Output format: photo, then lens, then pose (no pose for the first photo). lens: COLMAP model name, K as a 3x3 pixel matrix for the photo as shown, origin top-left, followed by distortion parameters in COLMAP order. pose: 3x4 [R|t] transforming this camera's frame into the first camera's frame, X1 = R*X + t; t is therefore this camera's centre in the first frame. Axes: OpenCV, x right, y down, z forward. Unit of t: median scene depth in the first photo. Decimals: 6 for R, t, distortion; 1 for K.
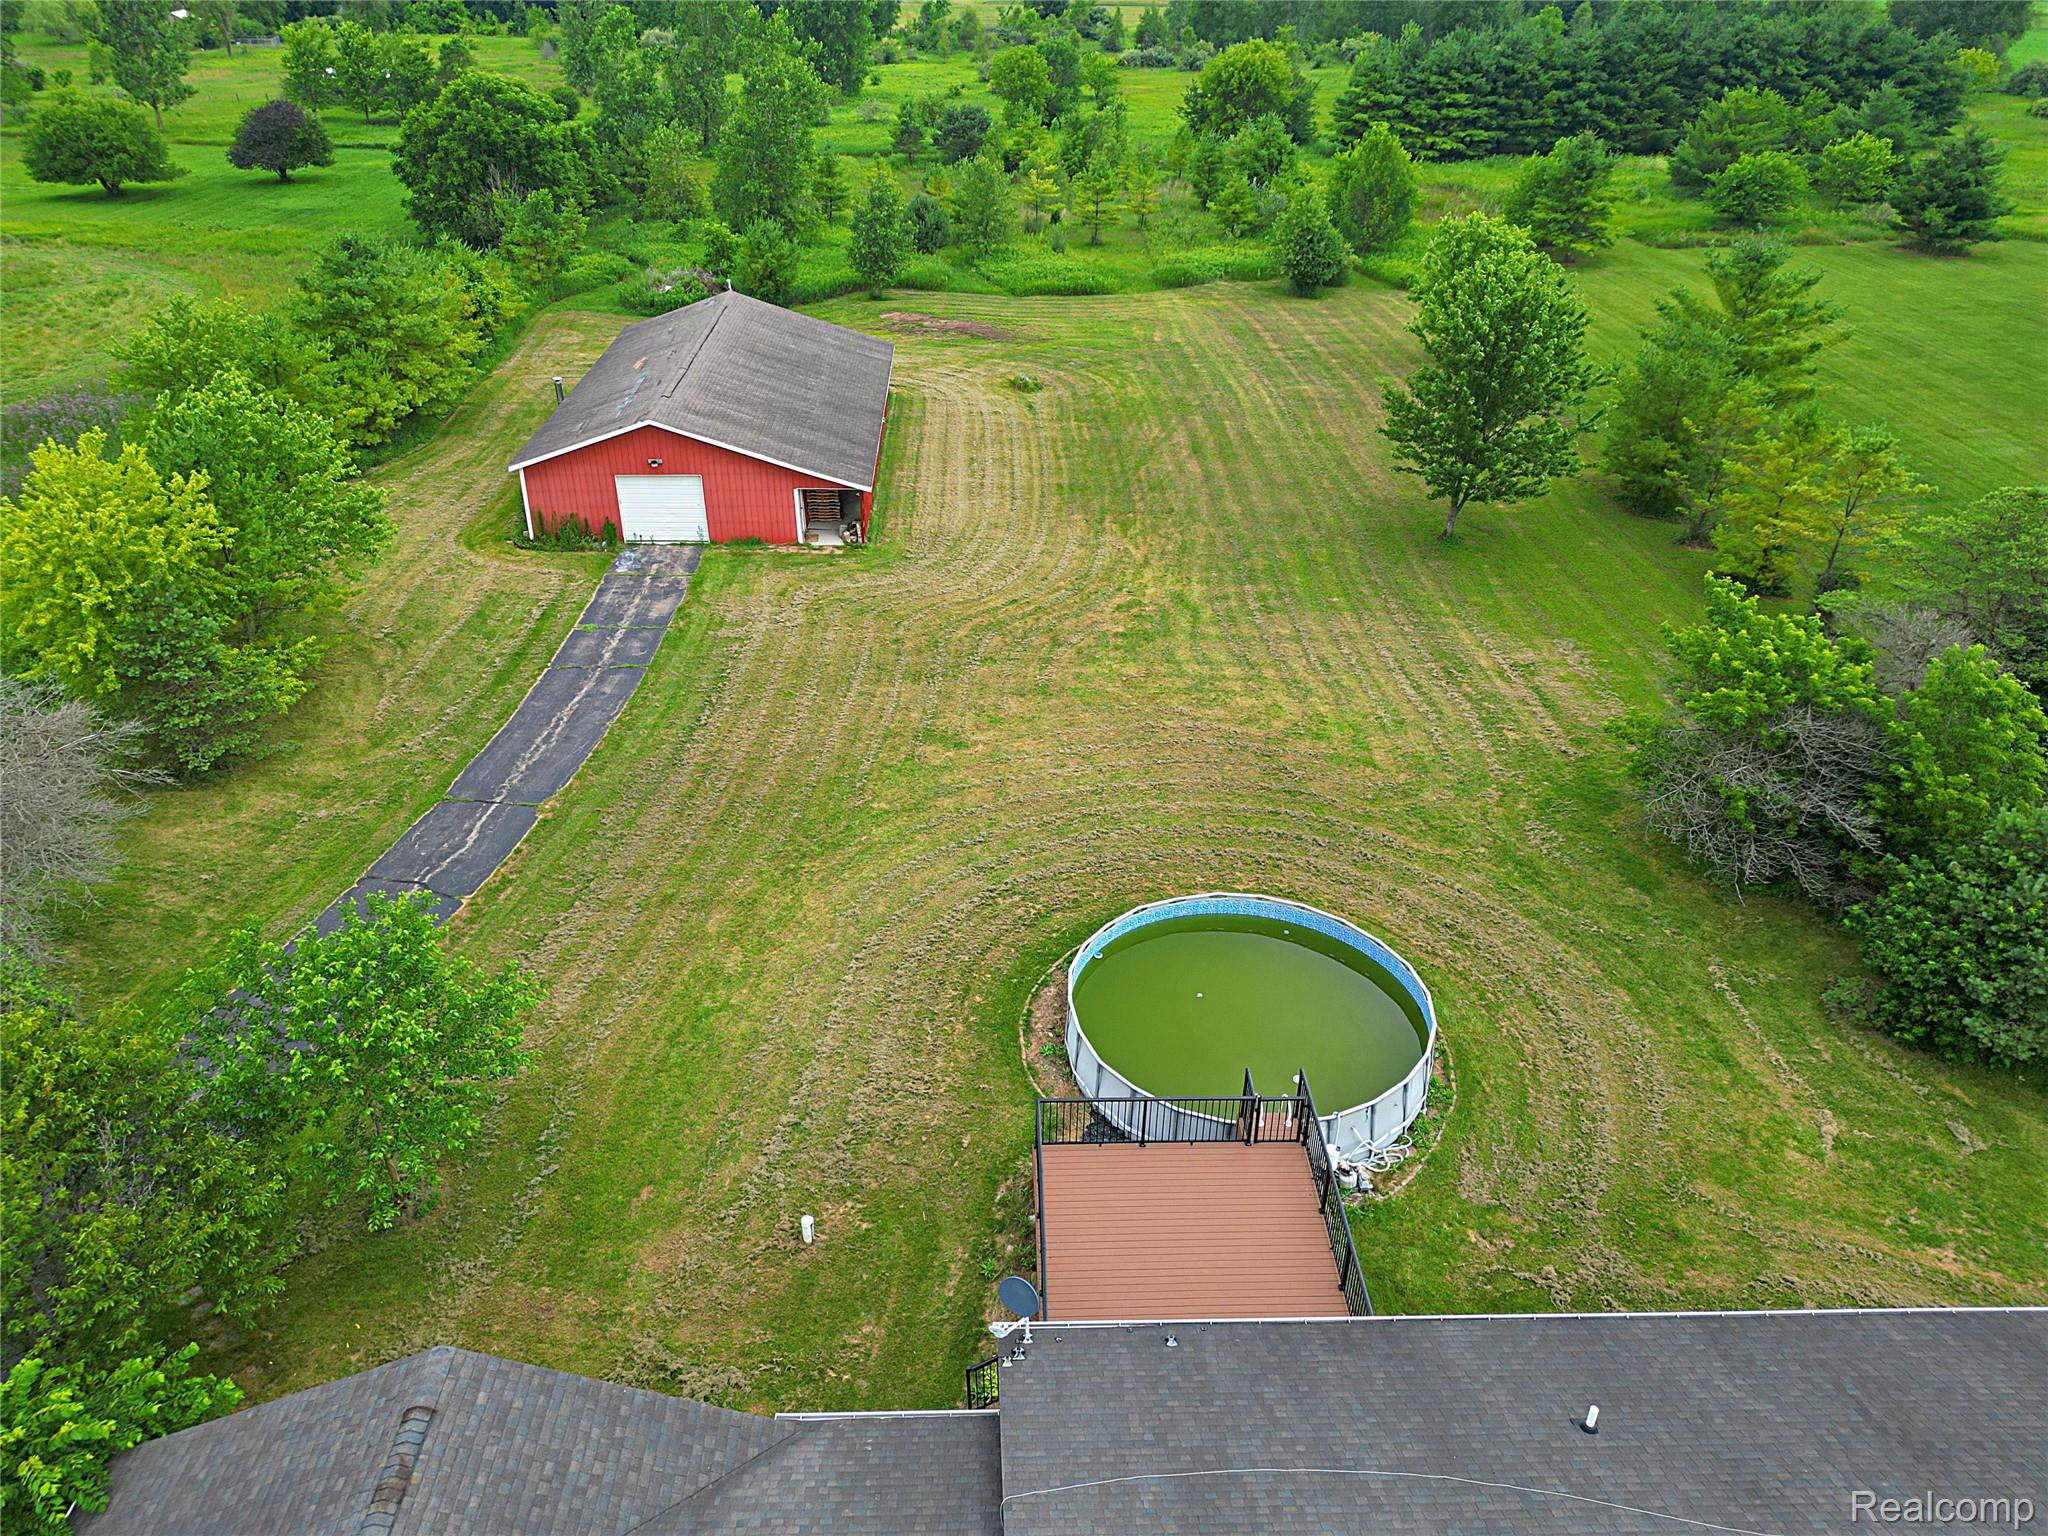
lens RADIAL K [[1425.6, 0, 1024.0], [0, 1425.6, 768.0], [0, 0, 1]] dist [0.067877, -0.058676]
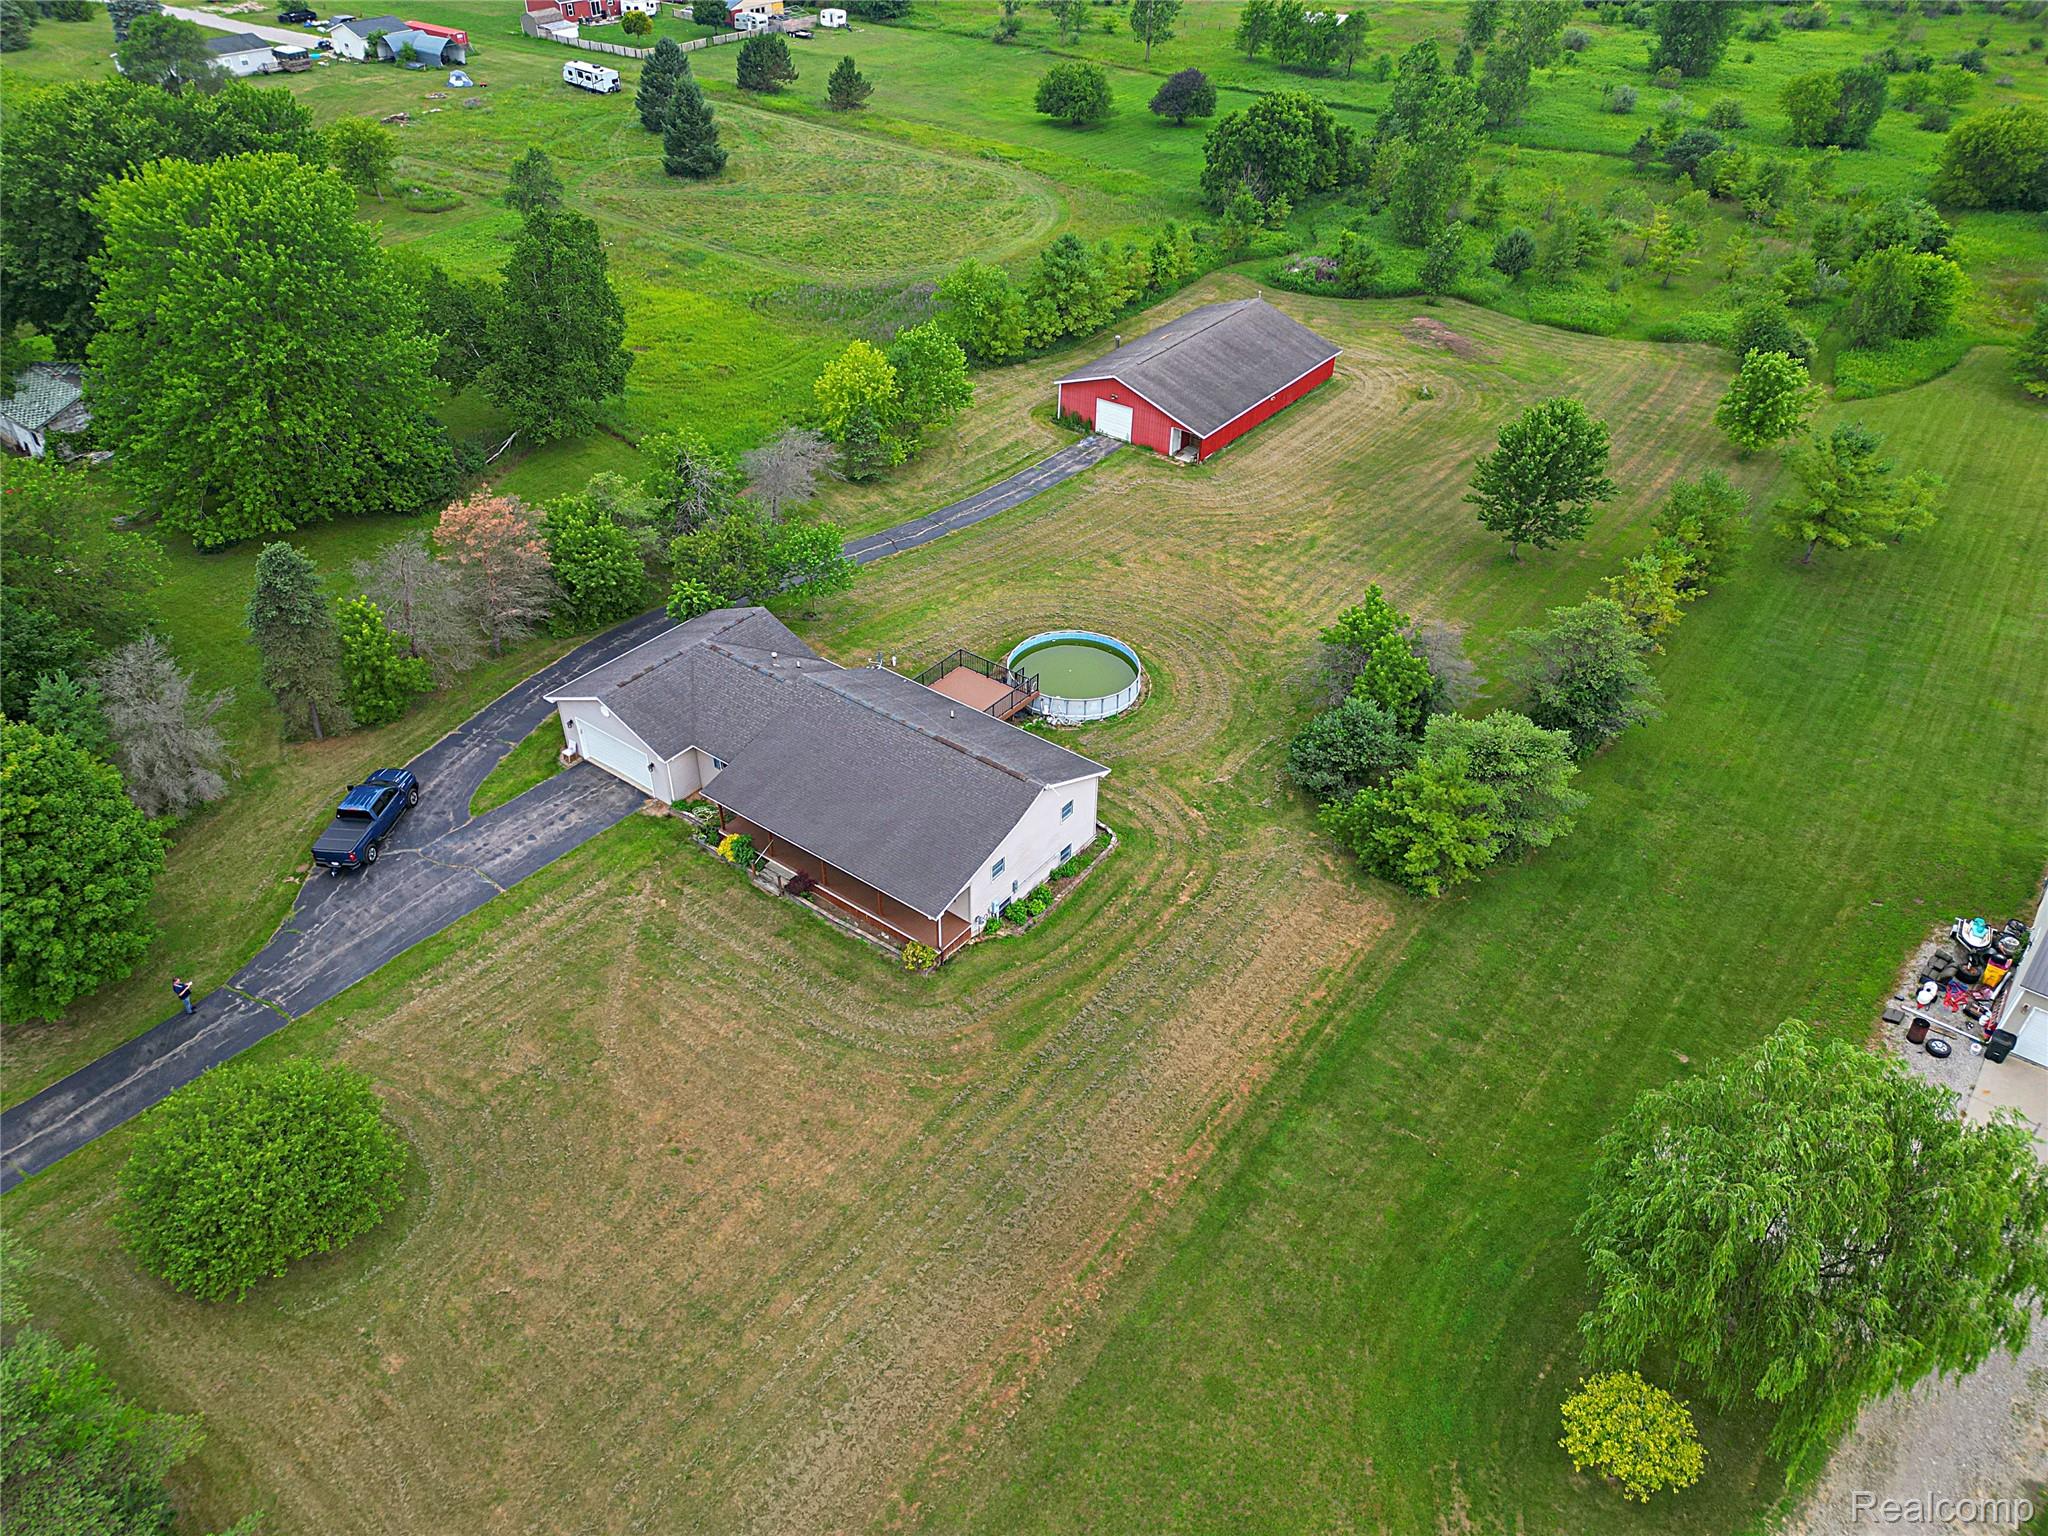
lens RADIAL K [[1425.6, 0, 1024.0], [0, 1425.6, 768.0], [0, 0, 1]] dist [0.067877, -0.058676]
pose [[0.775515, 0.377695, -0.505889, 0.817814], [-0.324181, 0.925834, 0.194264, -0.080123], [0.541741, 0.013345, 0.840439, -0.700911]]
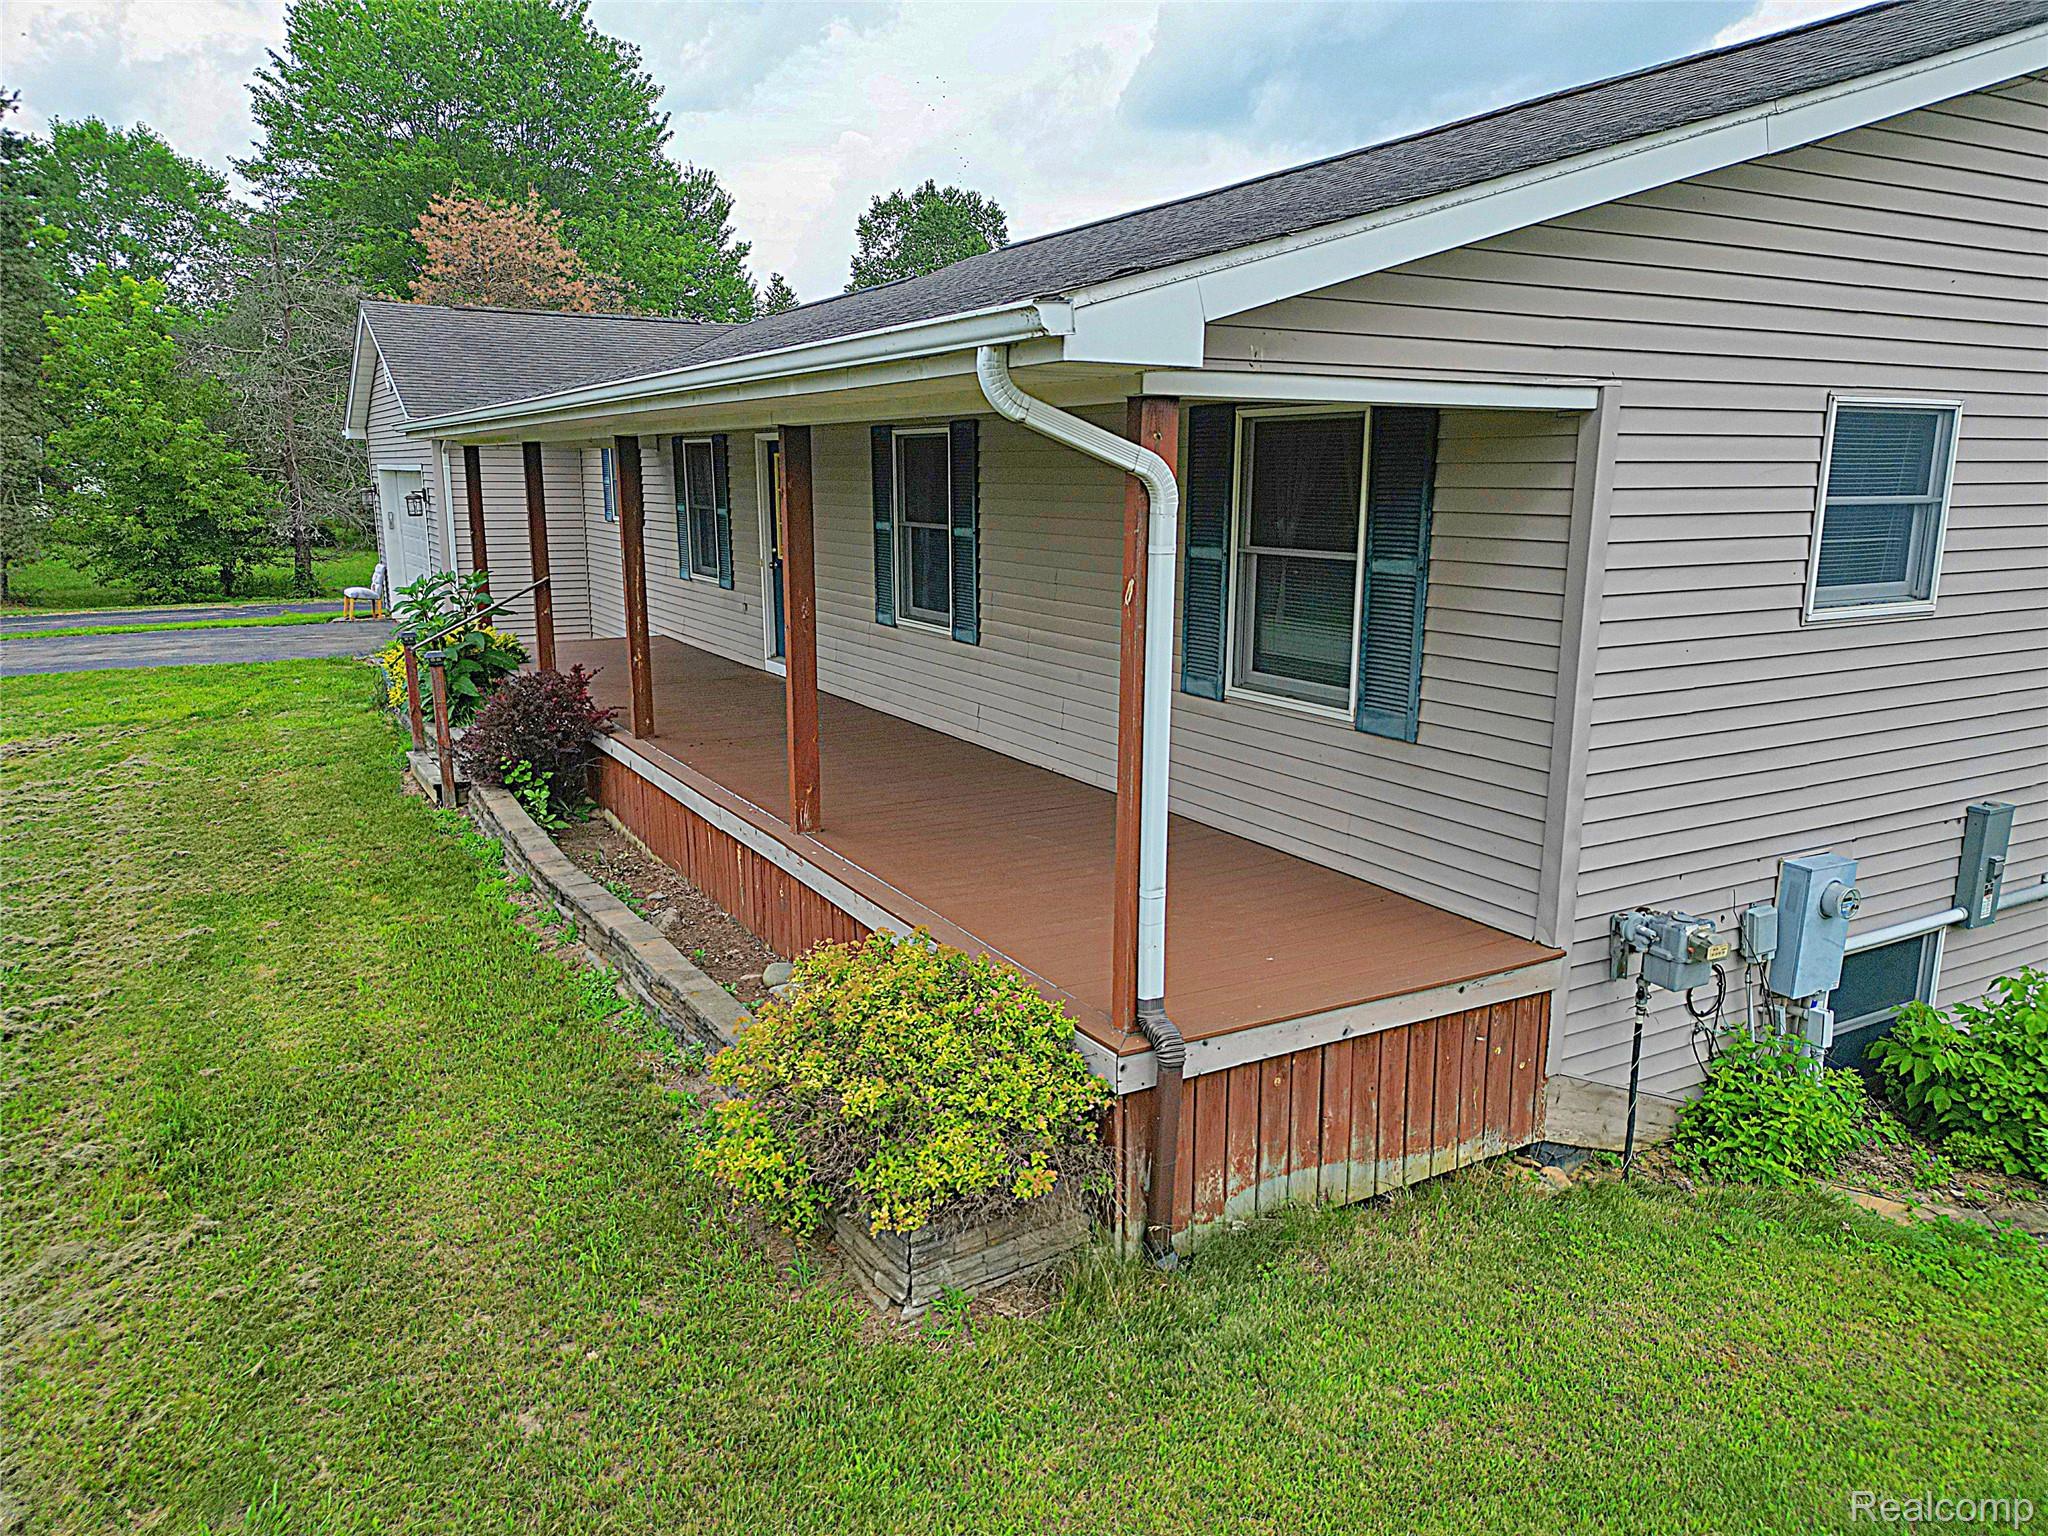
lens RADIAL K [[1438.2, 0, 1022.3], [0, 1438.2, 743.2], [0, 0, 1]] dist [0.056004, -0.040659]
pose [[0.464212, 0.161705, -0.870838, 0.334196], [-0.448744, 0.890605, -0.073833, 0.279583], [0.763634, 0.425057, 0.485994, 0.136589]]
